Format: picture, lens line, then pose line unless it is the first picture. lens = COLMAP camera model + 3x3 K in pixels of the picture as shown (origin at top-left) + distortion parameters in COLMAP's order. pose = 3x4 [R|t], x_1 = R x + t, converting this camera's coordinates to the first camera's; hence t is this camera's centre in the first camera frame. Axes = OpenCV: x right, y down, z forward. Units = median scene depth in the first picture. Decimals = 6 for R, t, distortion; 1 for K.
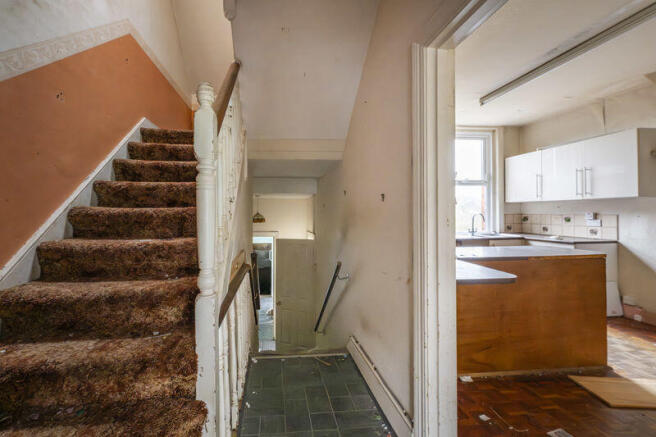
lens RADIAL K [[266.6, 0, 309.0], [0, 266.6, 214.5], [0, 0, 1]] dist [0.000769, 0.000082]
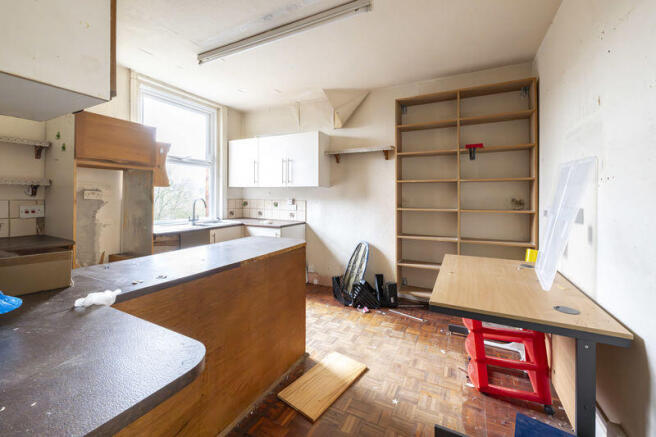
lens RADIAL K [[269.7, 0, 328.0], [0, 269.7, 197.8], [0, 0, 1]] dist [0.000057, -0.000038]
pose [[0.567406, 0.006774, 0.823410, 0.166045], [-0.010184, 0.999947, -0.001208, -0.009404], [-0.823375, -0.007700, 0.567445, 0.183131]]
